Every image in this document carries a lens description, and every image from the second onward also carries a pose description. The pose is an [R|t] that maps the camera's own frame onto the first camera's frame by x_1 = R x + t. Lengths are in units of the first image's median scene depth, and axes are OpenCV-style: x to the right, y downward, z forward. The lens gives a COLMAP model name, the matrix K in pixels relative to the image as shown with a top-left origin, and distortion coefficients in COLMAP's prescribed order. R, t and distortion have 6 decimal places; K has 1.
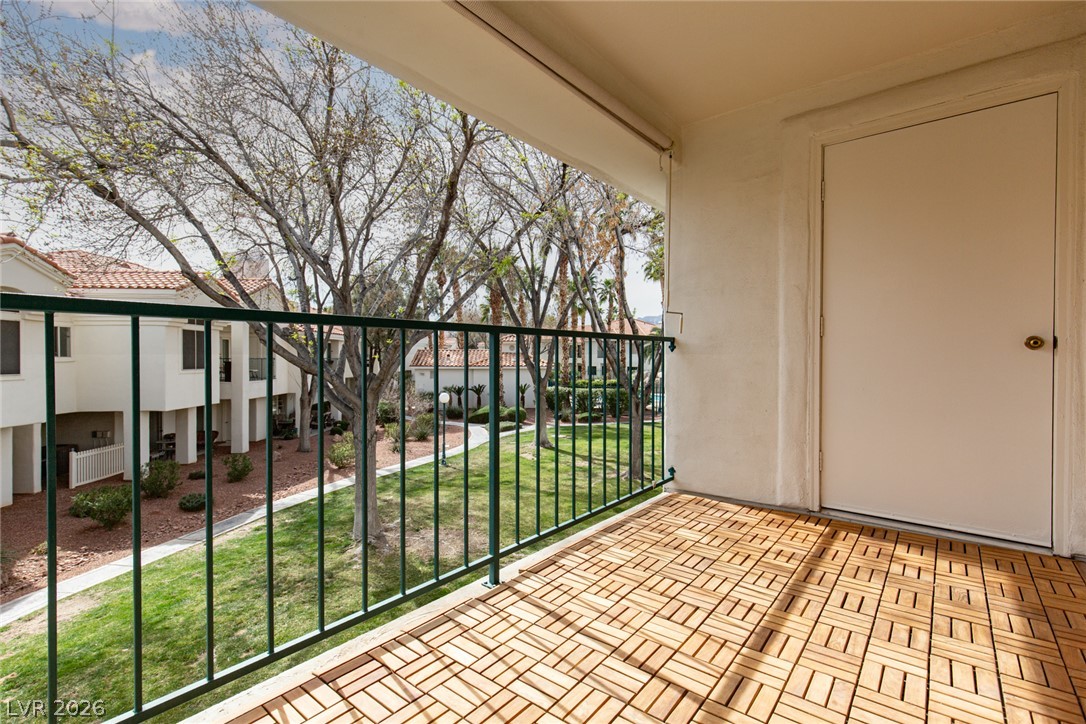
lens RADIAL K [[495.3, 0, 543.0], [0, 495.3, 362.0], [0, 0, 1]] dist [0.019646, 0.000127]
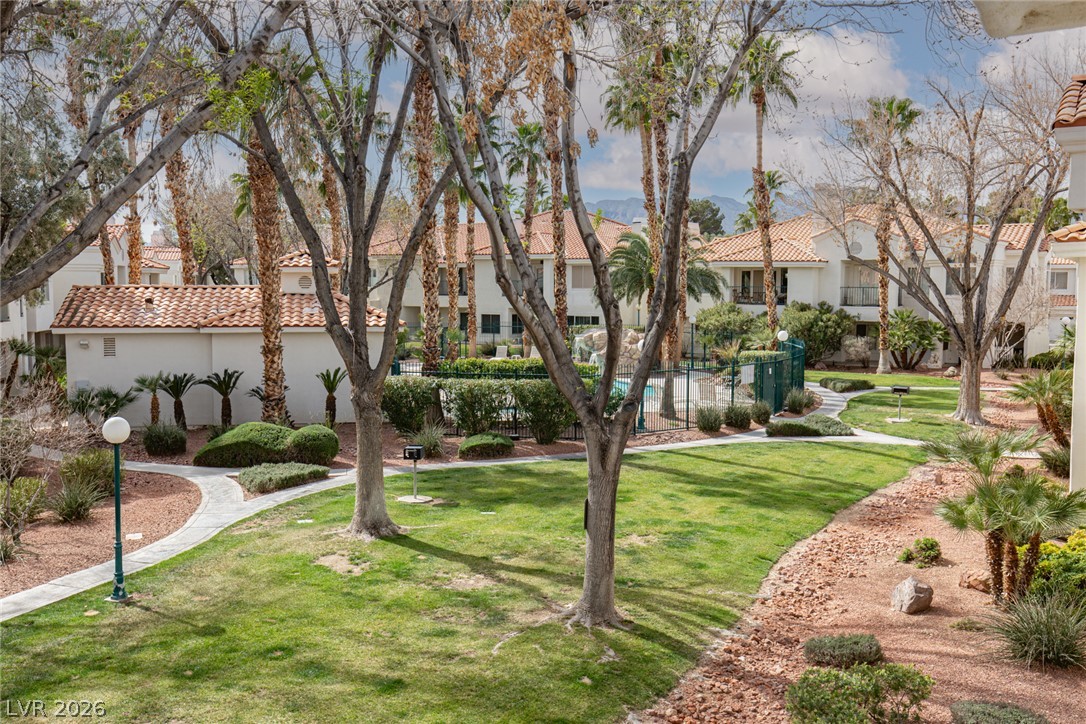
lens RADIAL K [[1028.6, 0, 543.0], [0, 1028.6, 362.0], [0, 0, 1]] dist [0.011584, 0.004407]
pose [[0.988627, -0.009267, 0.150104, 0.008039], [-0.001162, 0.997599, 0.069246, -0.025763], [-0.150385, -0.068633, 0.986242, 0.104264]]
